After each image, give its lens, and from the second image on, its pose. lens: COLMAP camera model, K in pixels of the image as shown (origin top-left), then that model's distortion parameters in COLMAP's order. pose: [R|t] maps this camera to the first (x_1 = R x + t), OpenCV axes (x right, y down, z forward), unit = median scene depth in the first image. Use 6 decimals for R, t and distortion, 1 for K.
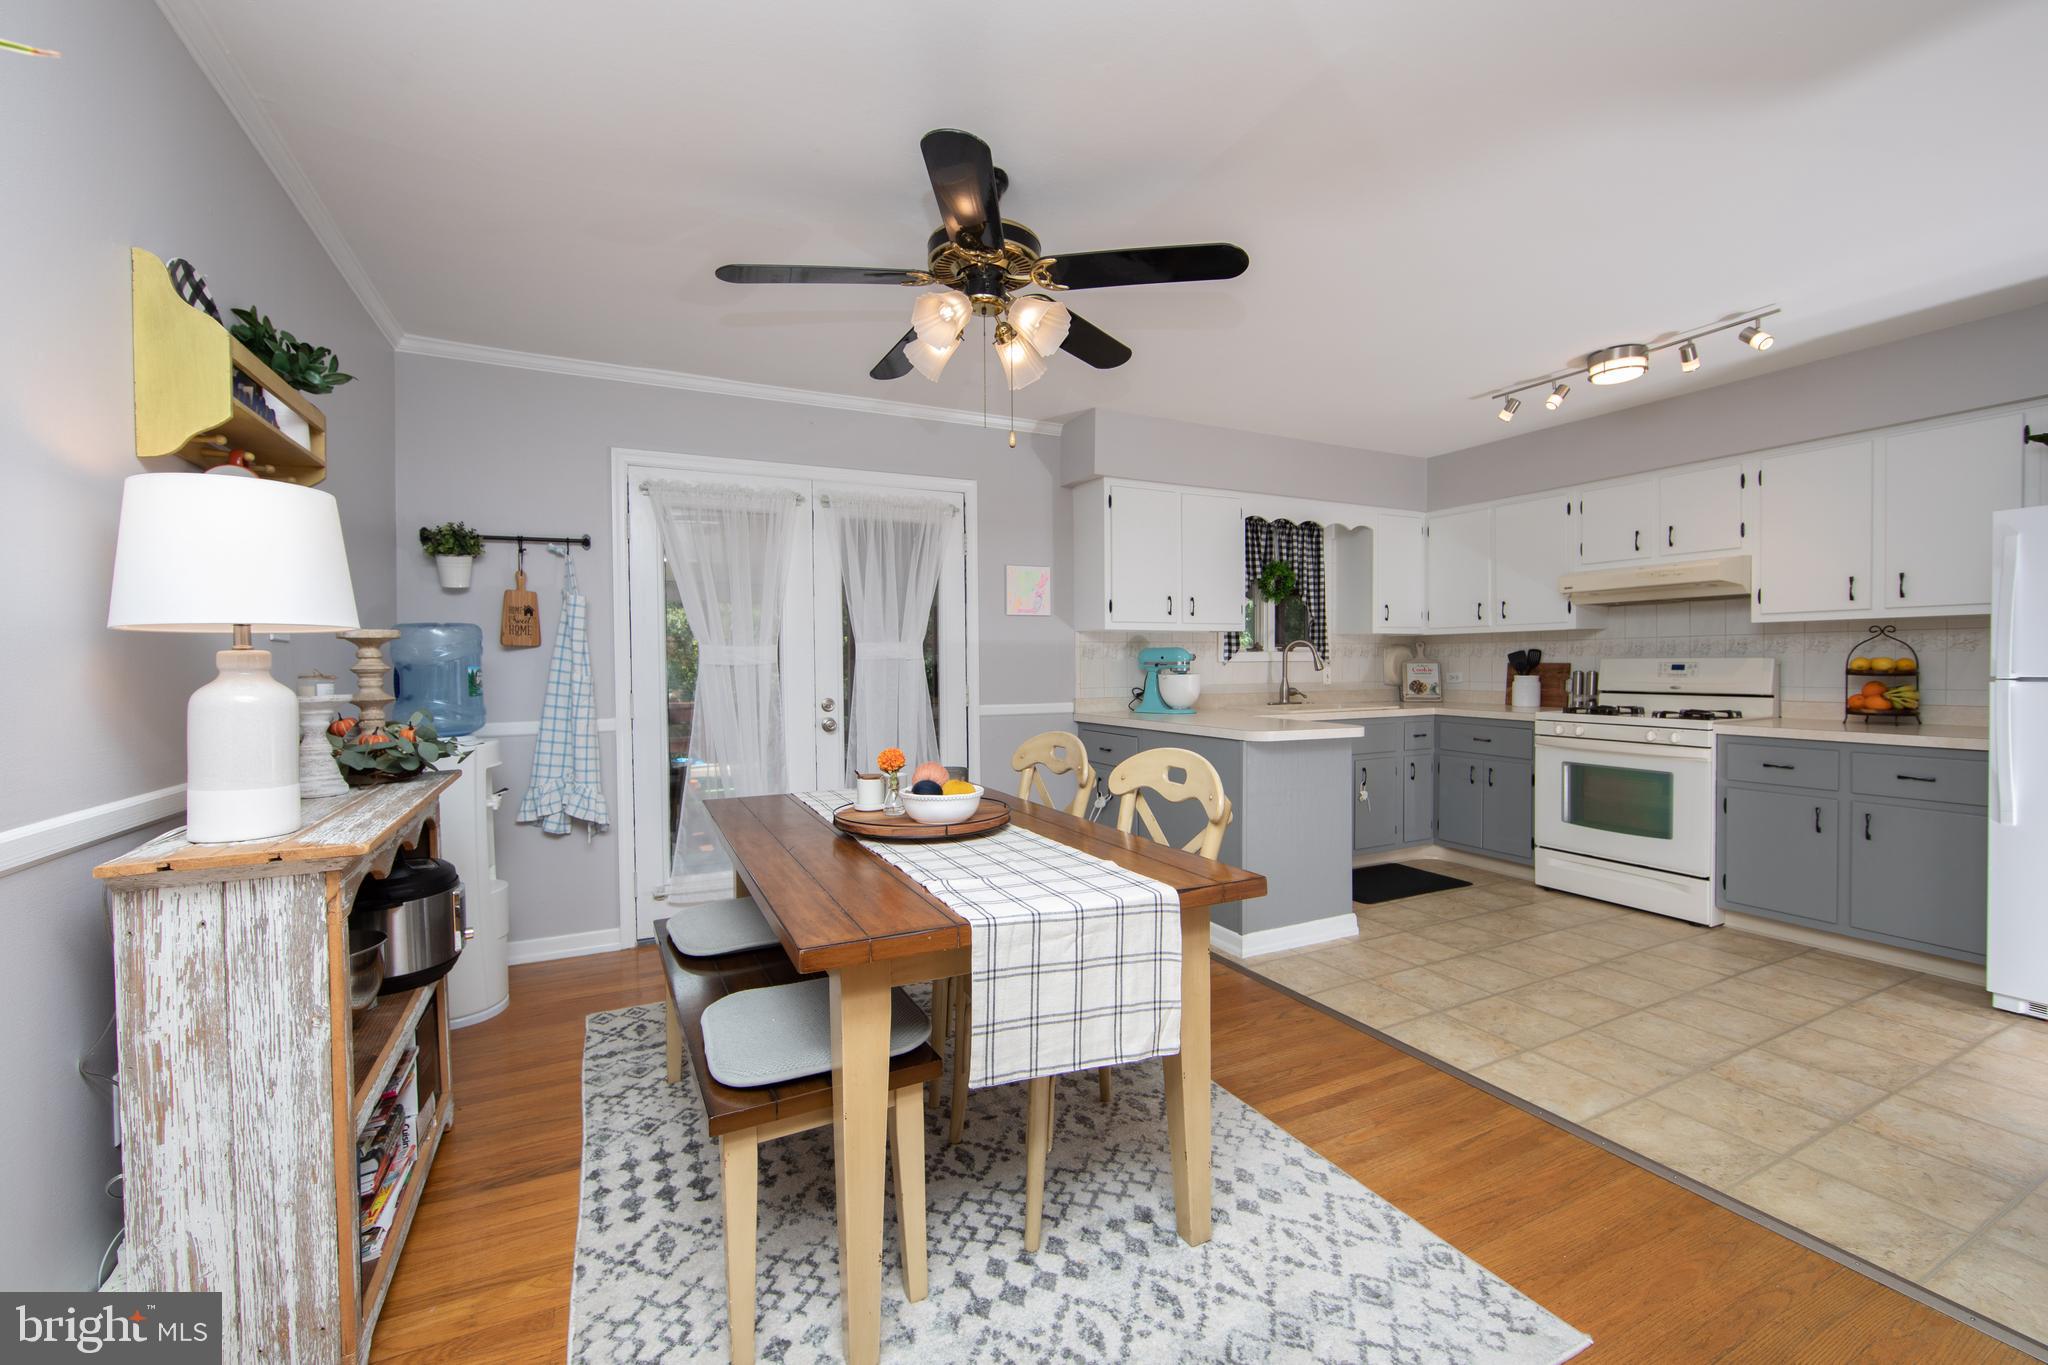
lens RADIAL K [[801.0, 0, 1027.5], [0, 801.0, 676.0], [0, 0, 1]] dist [-0.008978, 0.001769]
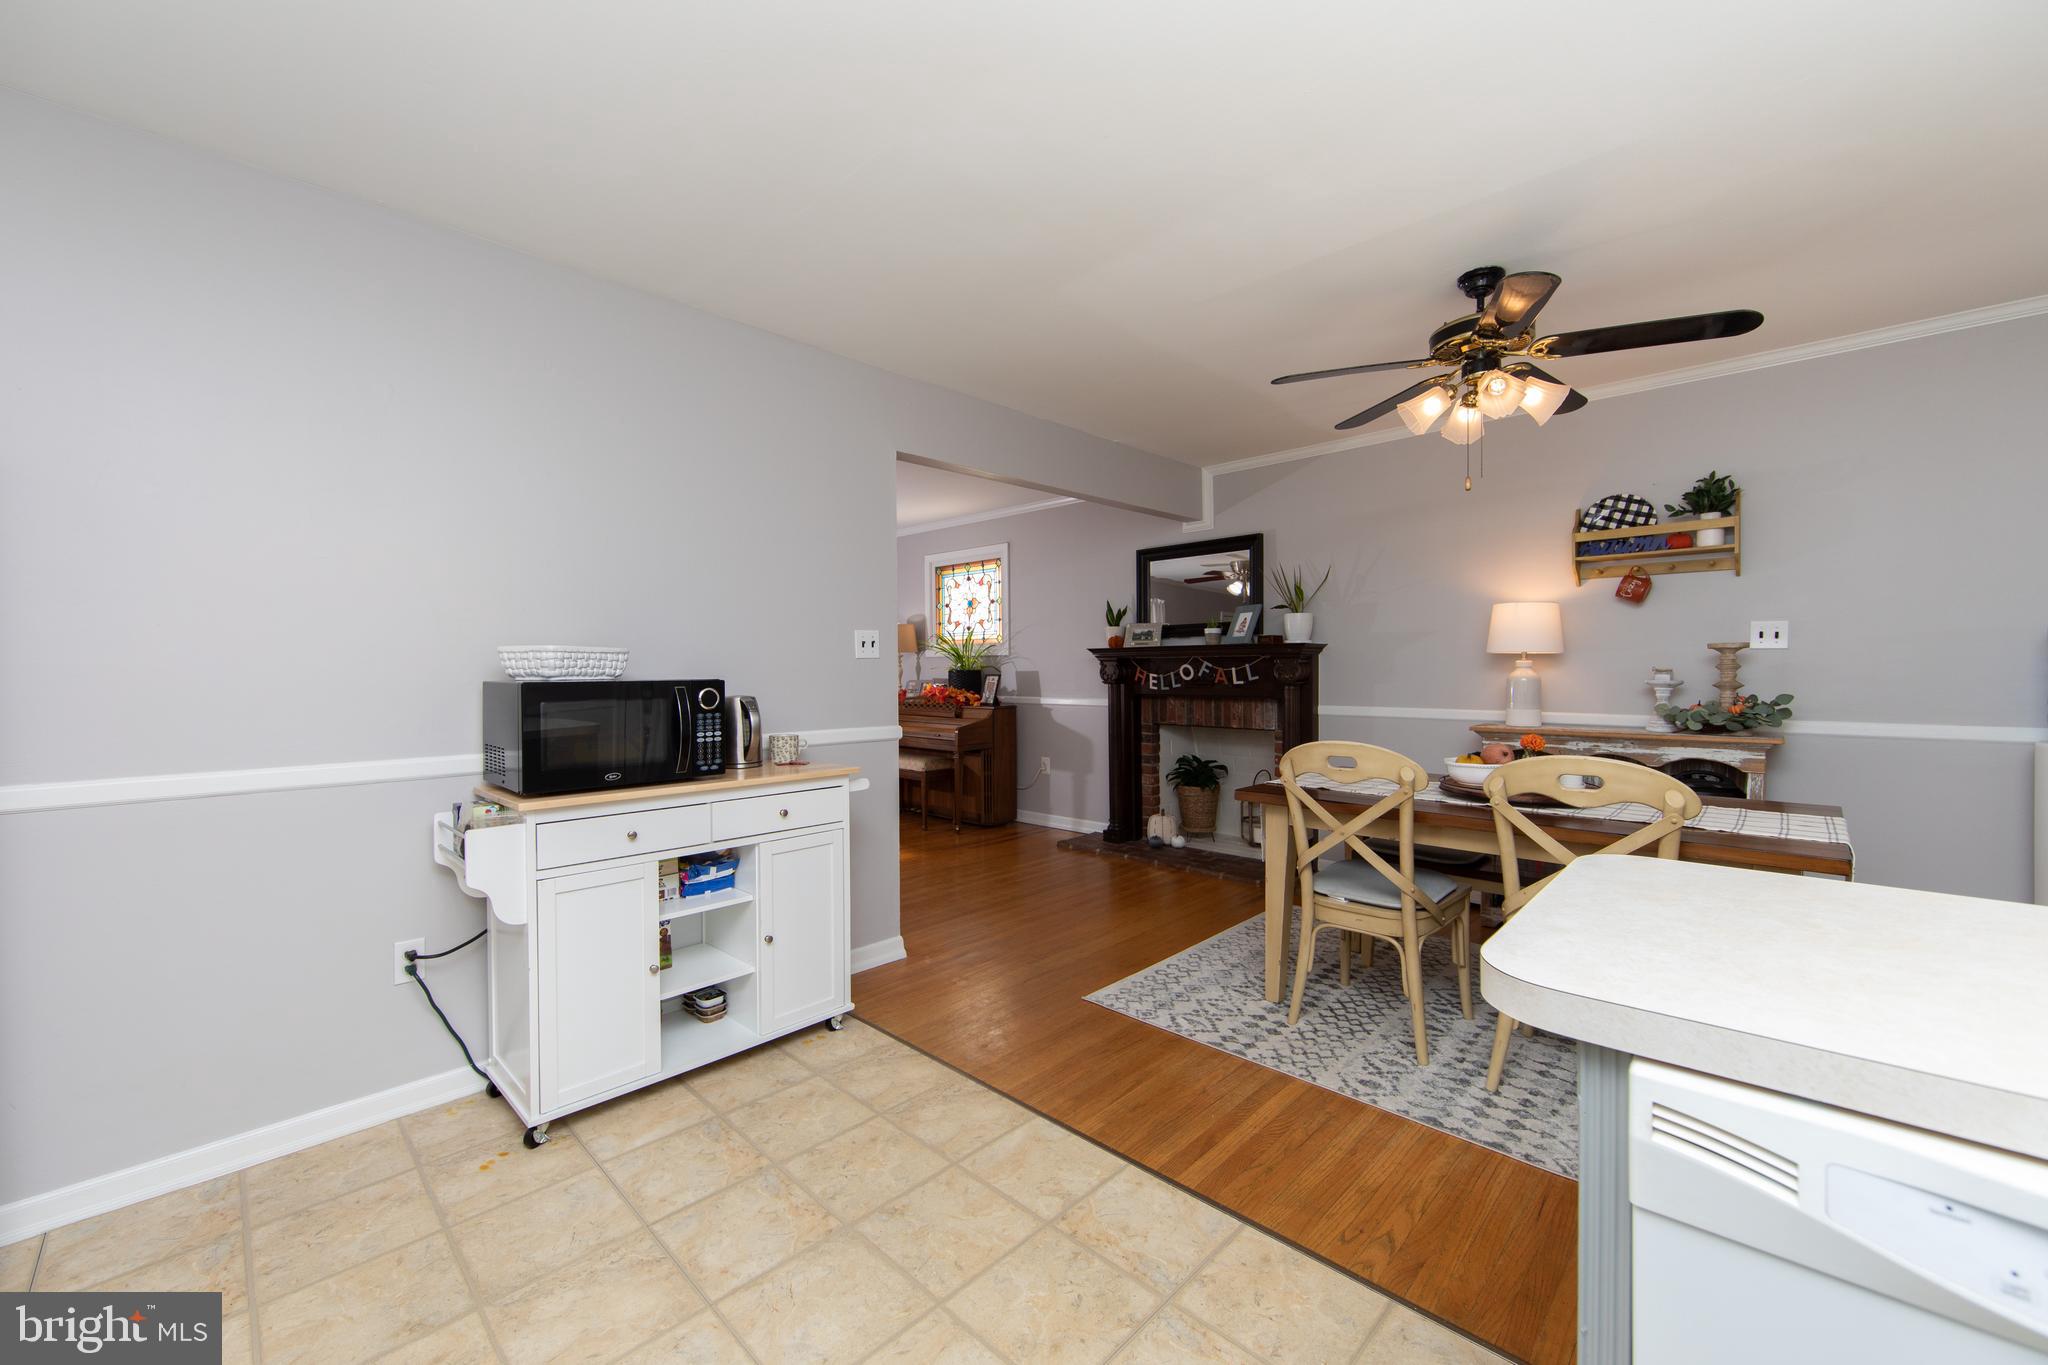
lens RADIAL K [[801.0, 0, 1006.4], [0, 801.0, 683.3], [0, 0, 1]] dist [-0.008978, 0.001769]
pose [[-0.947374, 0.022731, -0.319320, 0.625726], [0.010458, 0.999141, 0.040096, -0.030458], [0.319957, 0.034647, -0.946798, 1.169876]]
